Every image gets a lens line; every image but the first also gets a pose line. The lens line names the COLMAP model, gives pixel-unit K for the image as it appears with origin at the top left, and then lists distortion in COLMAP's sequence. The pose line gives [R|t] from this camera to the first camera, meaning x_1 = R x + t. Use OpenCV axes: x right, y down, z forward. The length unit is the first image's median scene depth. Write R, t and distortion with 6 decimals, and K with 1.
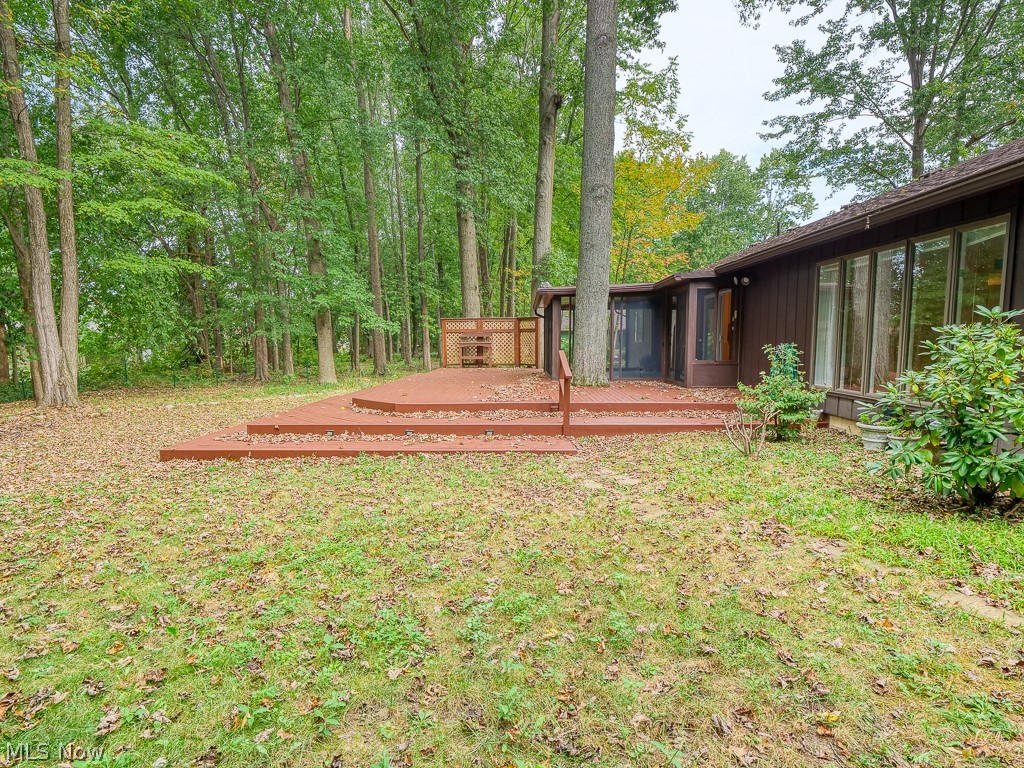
lens RADIAL K [[507.4, 0, 511.7], [0, 507.4, 384.8], [0, 0, 1]] dist [-0.006616, 0.000422]
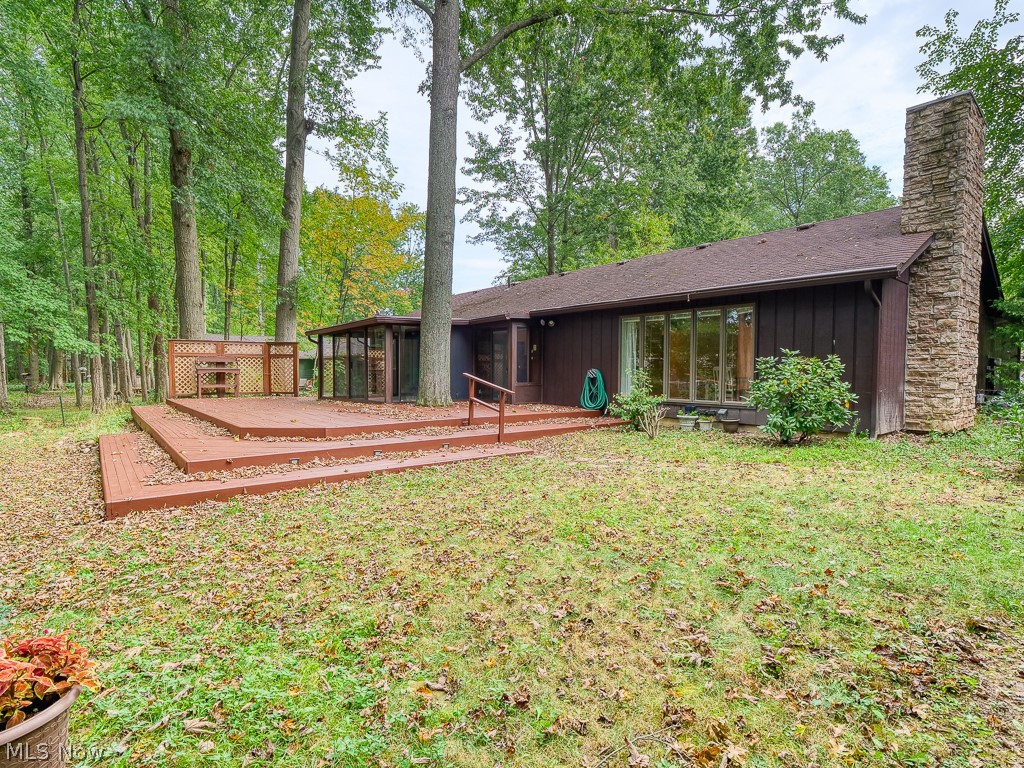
lens RADIAL K [[507.4, 0, 509.4], [0, 507.4, 386.4], [0, 0, 1]] dist [-0.006616, 0.000422]
pose [[0.776138, -0.010822, 0.630470, -0.193945], [0.046784, 0.998085, -0.040460, 0.004799], [-0.628825, 0.060899, 0.775158, 0.013290]]
